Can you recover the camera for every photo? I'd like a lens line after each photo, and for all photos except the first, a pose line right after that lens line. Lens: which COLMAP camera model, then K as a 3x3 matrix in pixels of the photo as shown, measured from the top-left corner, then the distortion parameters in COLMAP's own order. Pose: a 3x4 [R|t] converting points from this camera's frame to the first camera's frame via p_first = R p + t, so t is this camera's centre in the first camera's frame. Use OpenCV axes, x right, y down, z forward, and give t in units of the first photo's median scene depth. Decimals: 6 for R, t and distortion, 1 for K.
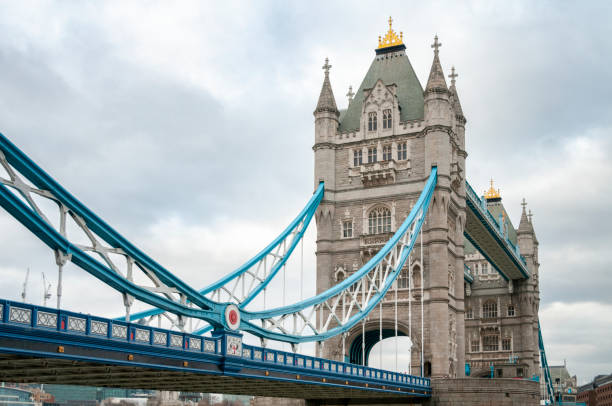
lens RADIAL K [[742.0, 0, 361.9], [0, 742.0, 330.9], [0, 0, 1]] dist [0.058564, 0.000000]
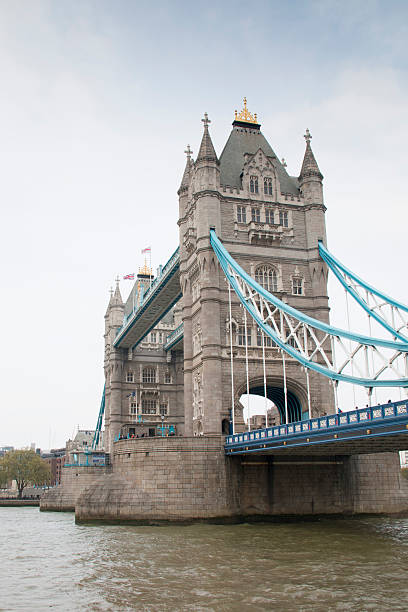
lens RADIAL K [[645.3, 0, 180.9], [0, 645.3, 335.6], [0, 0, 1]] dist [-0.077329, 0.000000]
pose [[0.796427, 0.135136, 0.589443, -0.566892], [-0.073949, 0.989160, -0.126860, 0.047725], [-0.600197, 0.057446, 0.797787, 0.363072]]
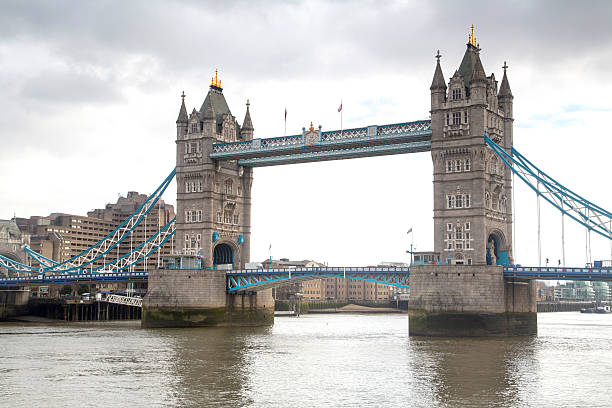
lens RADIAL K [[881.9, 0, 307.0], [0, 881.9, 204.3], [0, 0, 1]] dist [0.176393, 0.000000]
pose [[0.185297, 0.102353, 0.977338, -1.869630], [-0.150478, 0.985786, -0.074708, 0.133550], [-0.971093, -0.133225, 0.198065, 0.978799]]
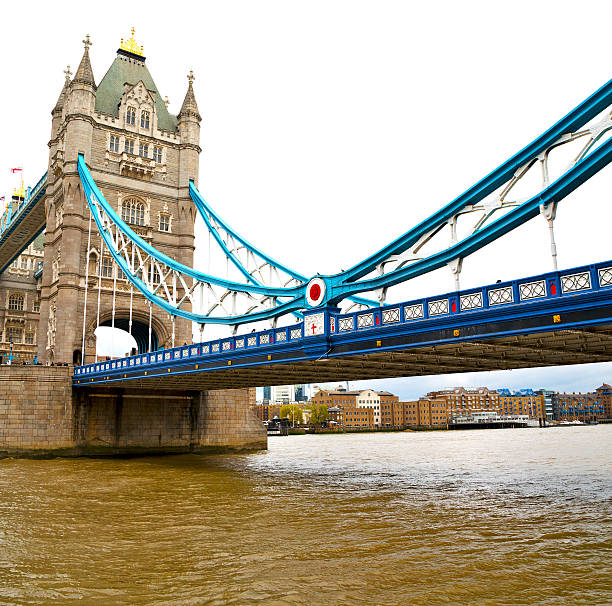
lens RADIAL K [[618.2, 0, 302.1], [0, 618.2, 303.5], [0, 0, 1]] dist [-0.100444, 0.000000]
pose [[0.524247, 0.155574, 0.837235, -0.522748], [-0.106498, 0.987429, -0.116798, 0.046478], [-0.844881, -0.027933, 0.534225, 0.350570]]
